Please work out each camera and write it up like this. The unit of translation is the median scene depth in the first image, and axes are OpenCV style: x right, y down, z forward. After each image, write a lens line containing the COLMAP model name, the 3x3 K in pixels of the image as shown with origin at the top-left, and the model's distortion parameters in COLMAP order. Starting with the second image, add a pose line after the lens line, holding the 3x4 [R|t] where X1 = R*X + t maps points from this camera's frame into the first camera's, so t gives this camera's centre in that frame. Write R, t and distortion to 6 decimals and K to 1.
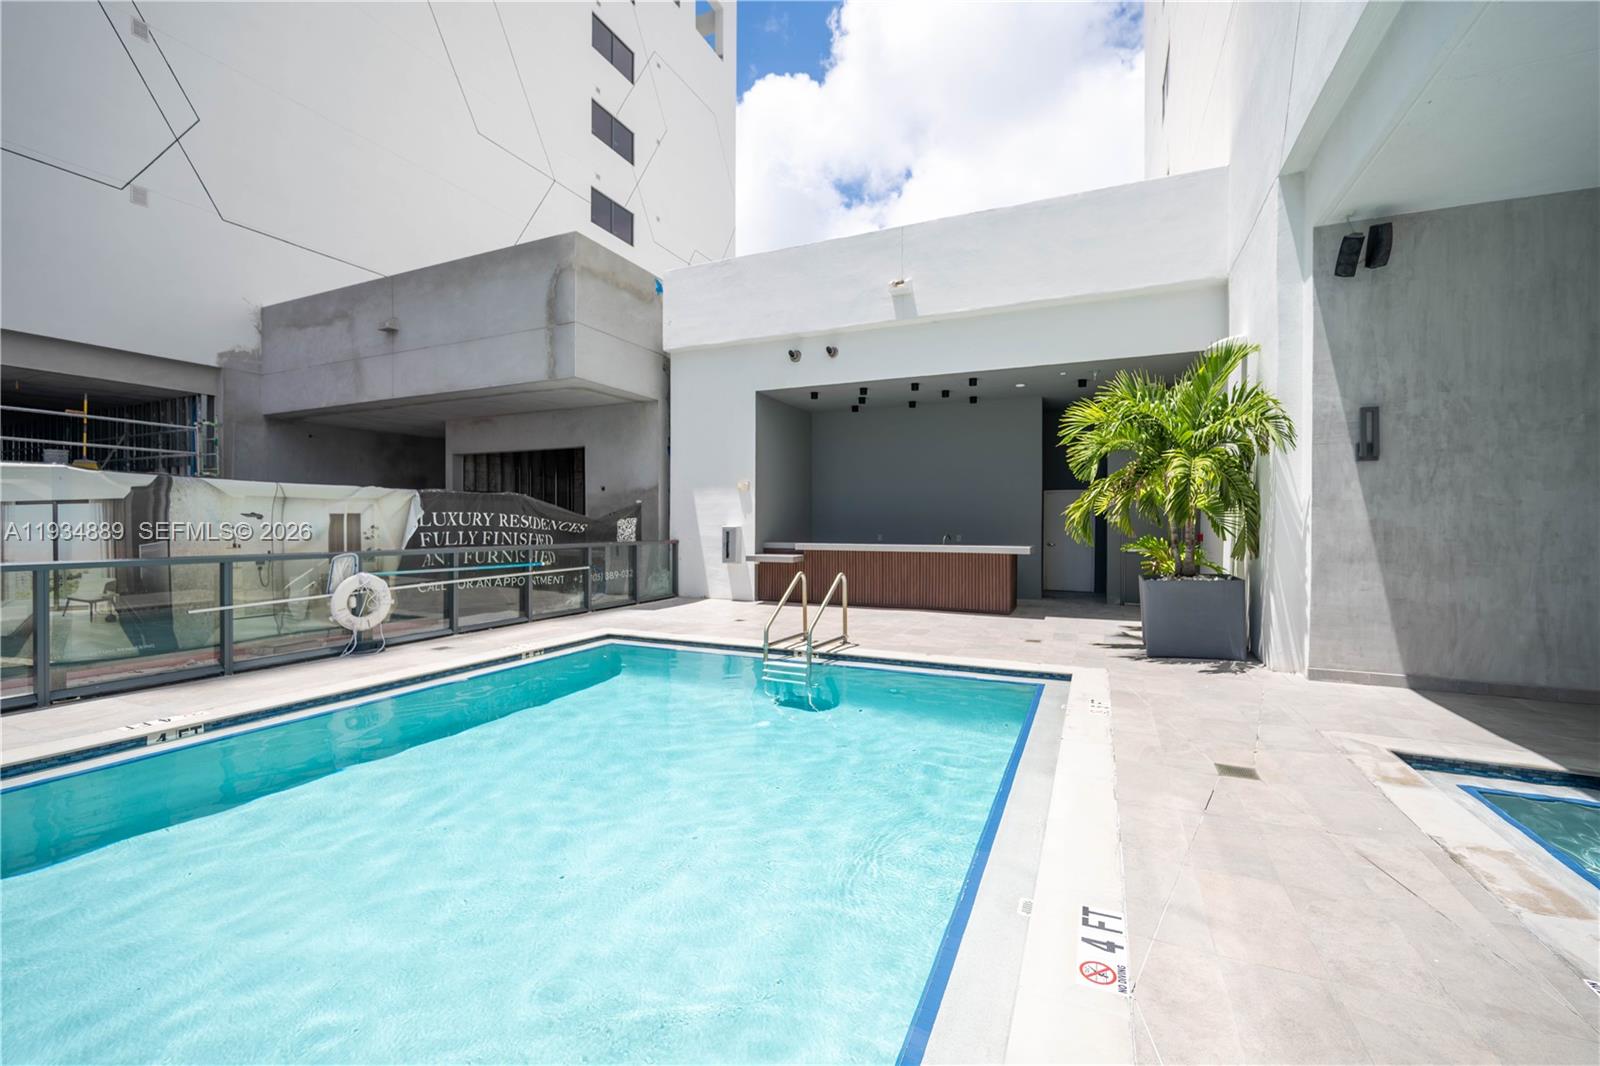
lens RADIAL K [[637.1, 0, 806.7], [0, 637.1, 529.2], [0, 0, 1]] dist [-0.002625, -0.000399]
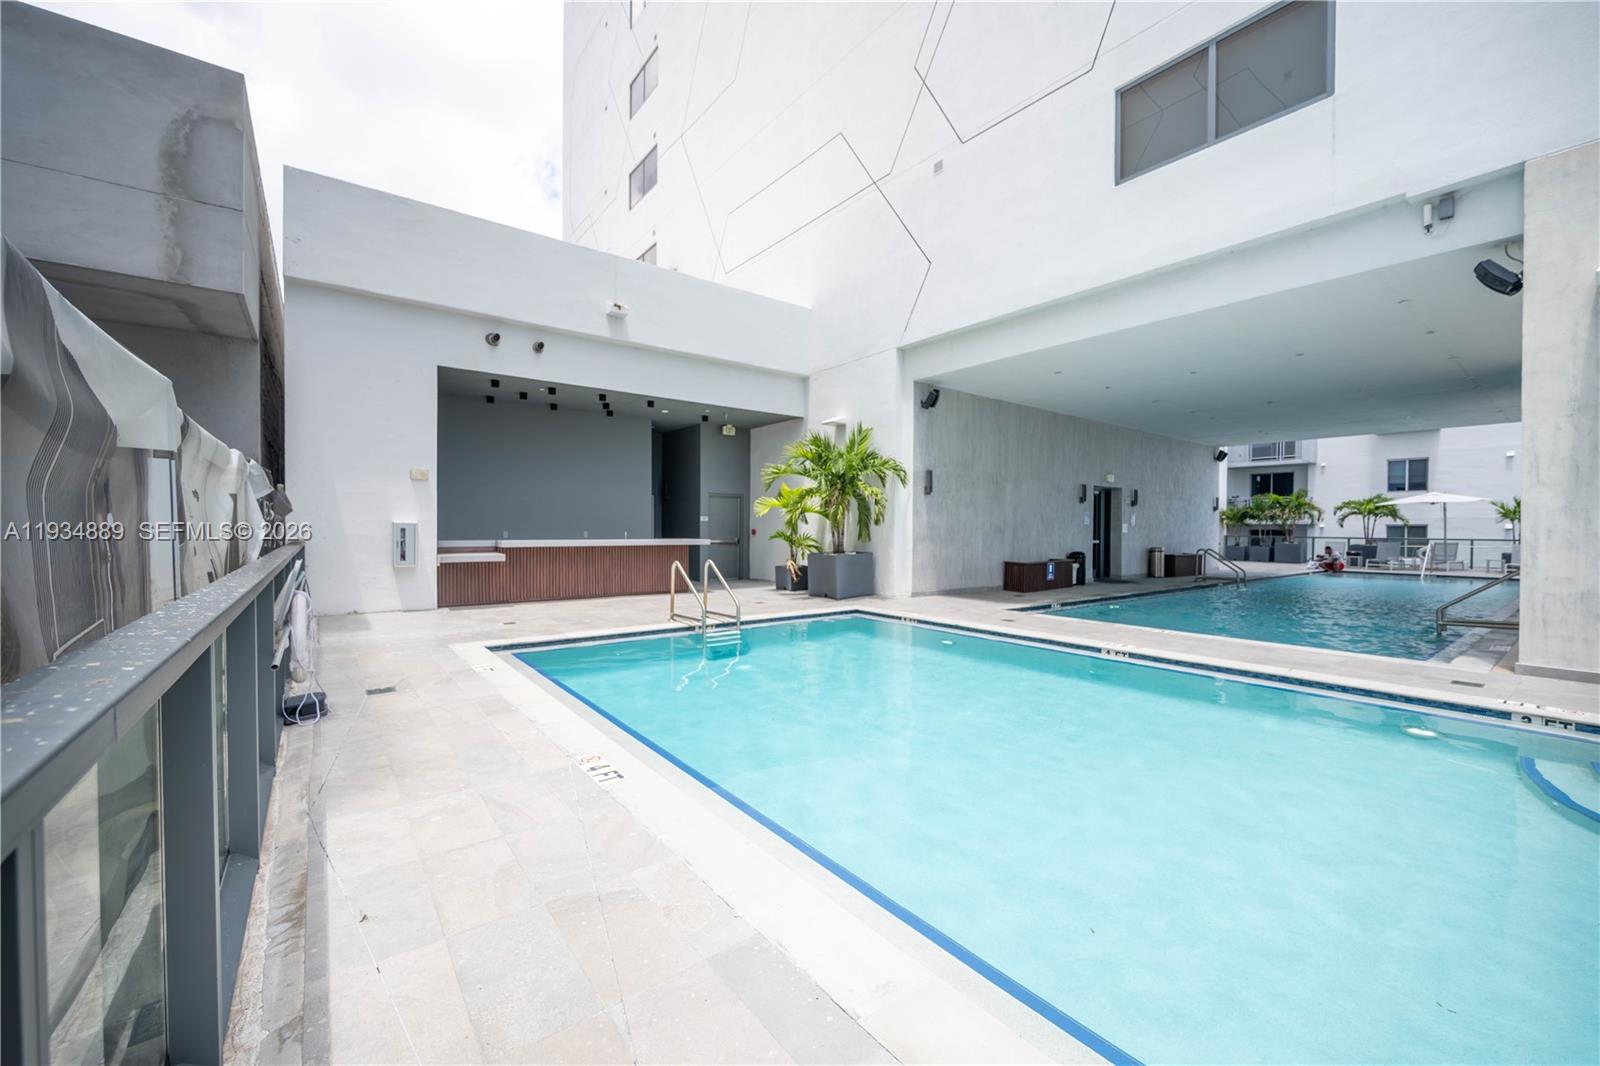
lens RADIAL K [[623.0, 0, 776.2], [0, 623.0, 531.9], [0, 0, 1]] dist [-0.023637, 0.000000]
pose [[0.489438, -0.006099, 0.872017, -0.676571], [0.001097, 0.999979, 0.006378, 0.004028], [-0.872038, -0.002164, 0.489434, 0.219810]]
